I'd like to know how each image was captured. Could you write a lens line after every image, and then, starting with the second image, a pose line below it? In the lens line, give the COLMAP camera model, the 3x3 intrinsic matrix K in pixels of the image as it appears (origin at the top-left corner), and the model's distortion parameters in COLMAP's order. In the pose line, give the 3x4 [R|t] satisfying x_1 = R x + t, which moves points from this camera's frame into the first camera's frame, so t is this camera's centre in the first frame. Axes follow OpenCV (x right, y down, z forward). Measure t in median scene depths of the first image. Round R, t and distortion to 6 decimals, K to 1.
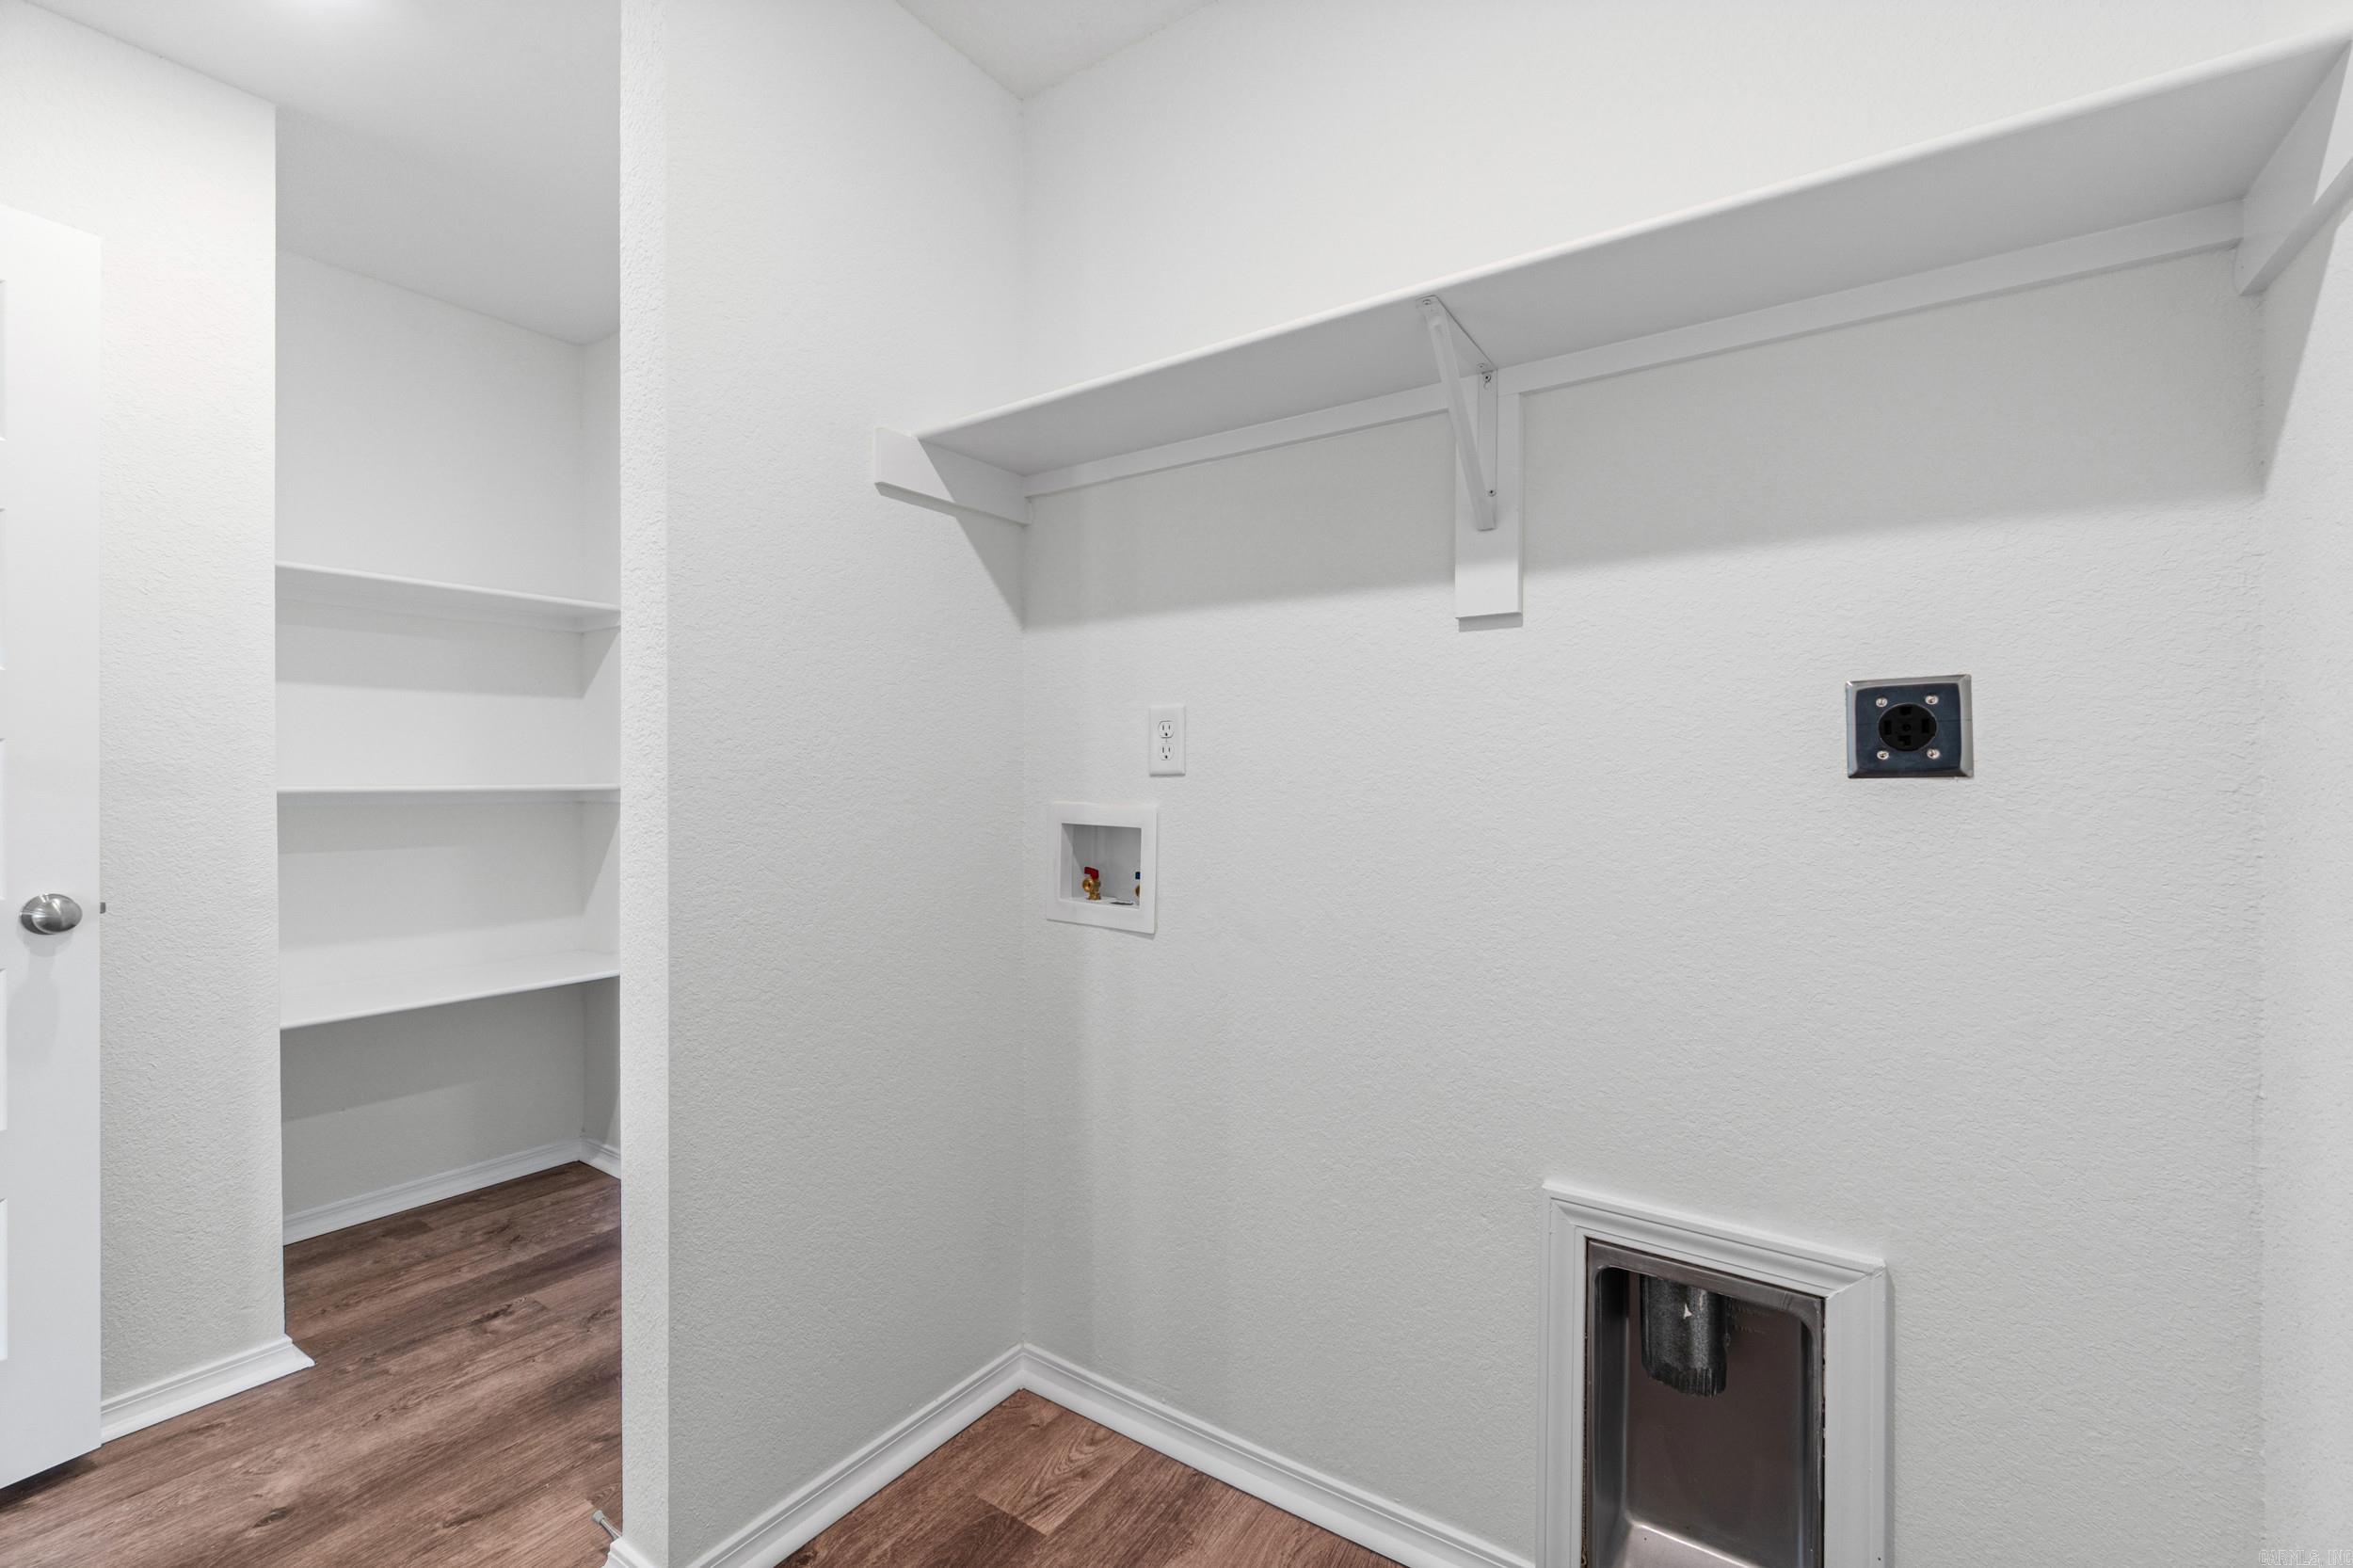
lens RADIAL K [[966.9, 0, 1176.5], [0, 966.9, 784.0], [0, 0, 1]] dist [0.000549, 0.000072]
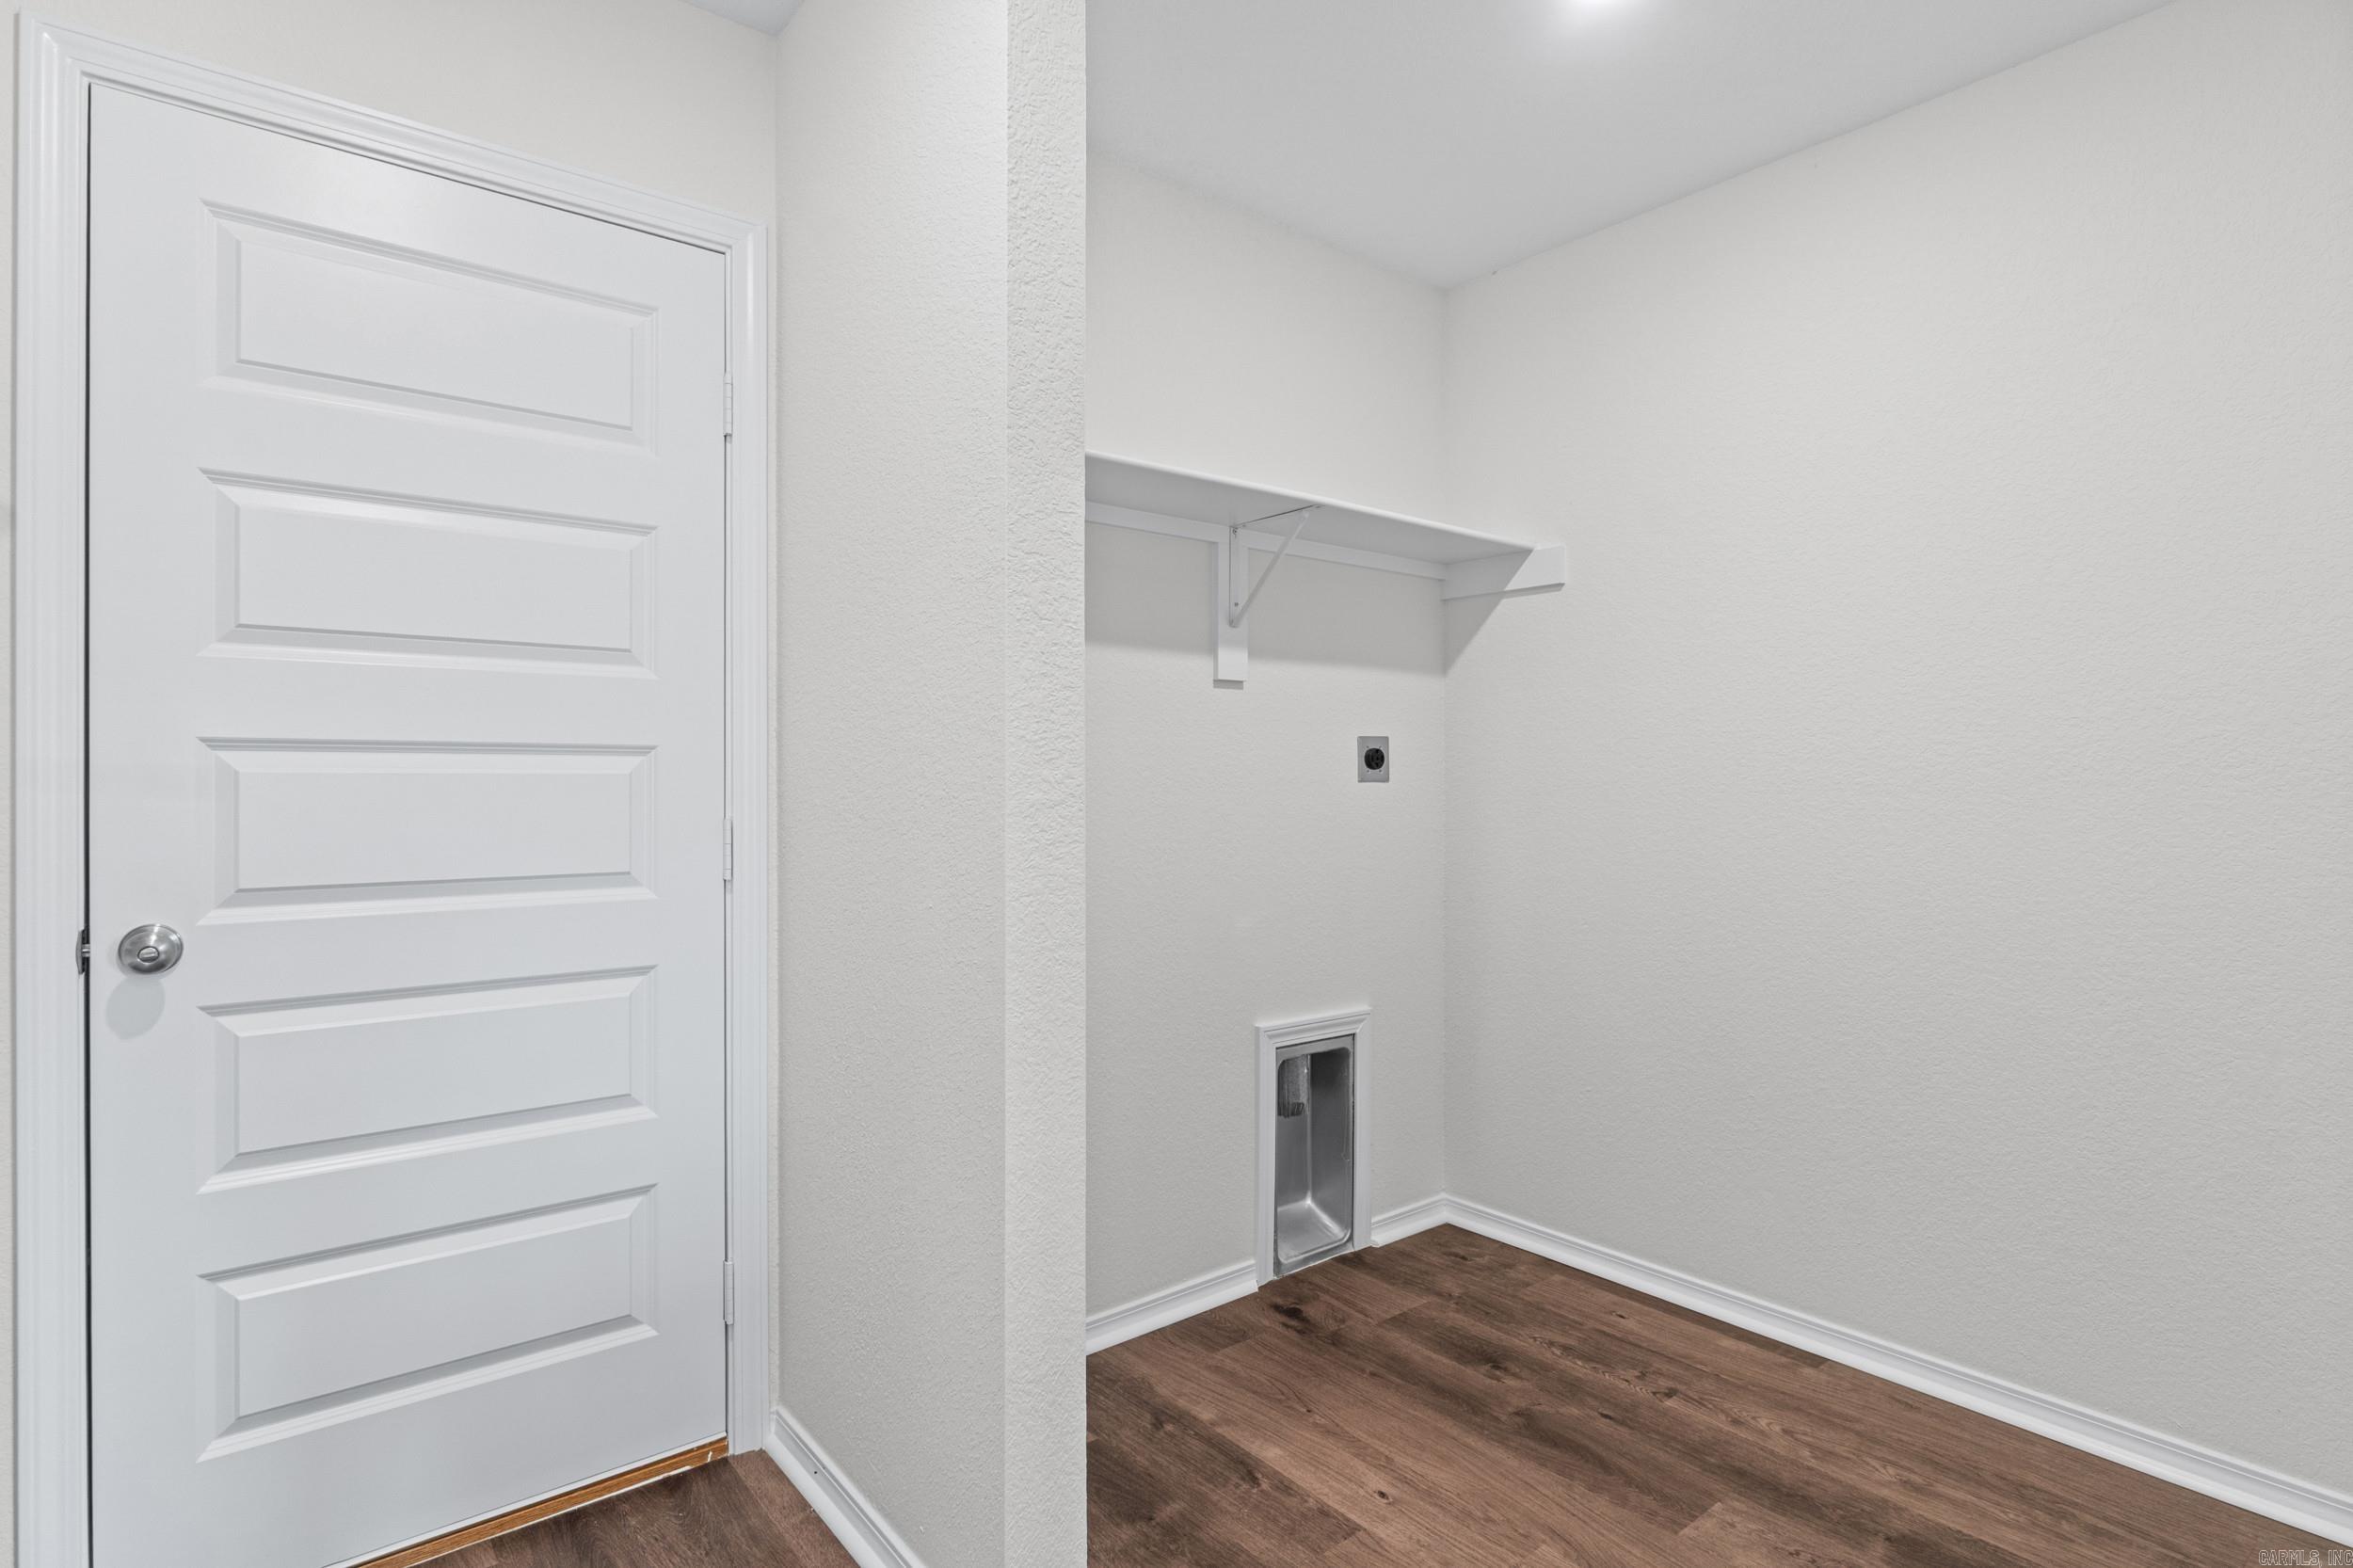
lens RADIAL K [[1188.9, 0, 1163.5], [0, 1188.9, 785.0], [0, 0, 1]] dist [-0.012309, 0.007783]
pose [[0.282331, -0.002937, 0.959313, -1.637330], [0.001794, 0.999995, 0.002533, -0.008504], [-0.959315, 0.001006, 0.282335, 0.579045]]
